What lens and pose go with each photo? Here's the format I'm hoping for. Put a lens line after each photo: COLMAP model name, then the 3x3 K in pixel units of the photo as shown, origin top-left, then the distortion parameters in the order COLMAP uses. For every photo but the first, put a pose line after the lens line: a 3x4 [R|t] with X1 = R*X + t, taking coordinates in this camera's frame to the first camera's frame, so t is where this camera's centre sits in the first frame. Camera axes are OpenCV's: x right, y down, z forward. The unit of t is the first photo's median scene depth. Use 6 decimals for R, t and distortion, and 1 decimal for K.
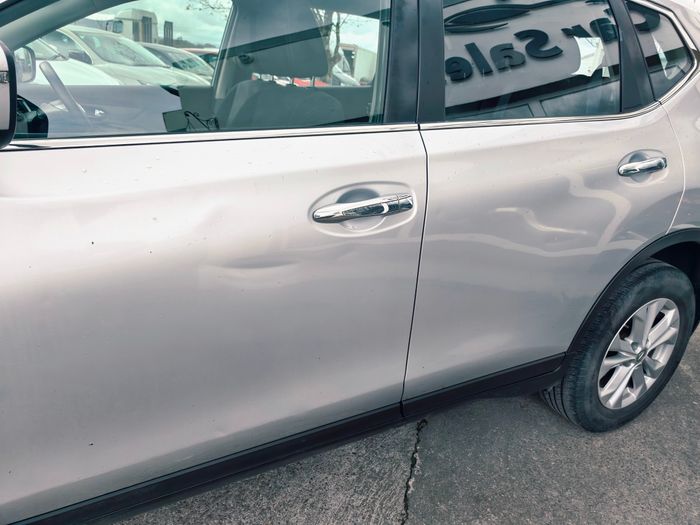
lens RADIAL K [[493.8, 0, 353.7], [0, 493.8, 263.4], [0, 0, 1]] dist [0.001290, -0.006734]
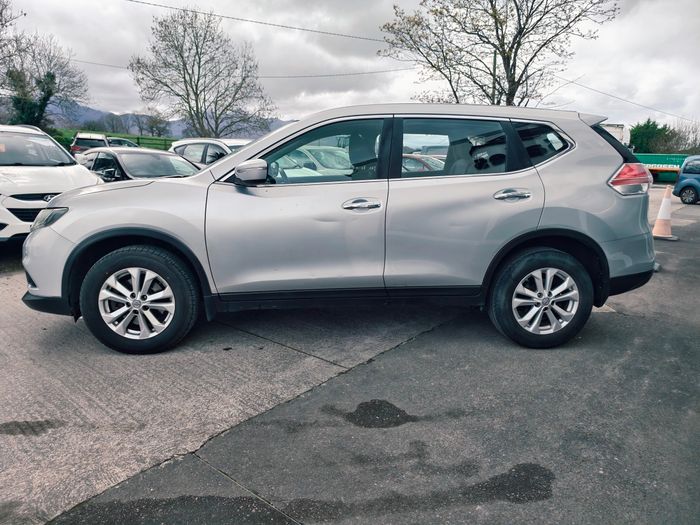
lens RADIAL K [[493.8, 0, 353.7], [0, 493.8, 263.4], [0, 0, 1]] dist [0.001290, -0.006734]
pose [[0.916686, 0.014041, -0.399362, 0.649374], [-0.086534, 0.982645, -0.164078, 0.402185], [0.390127, 0.184966, 0.901991, -0.917537]]
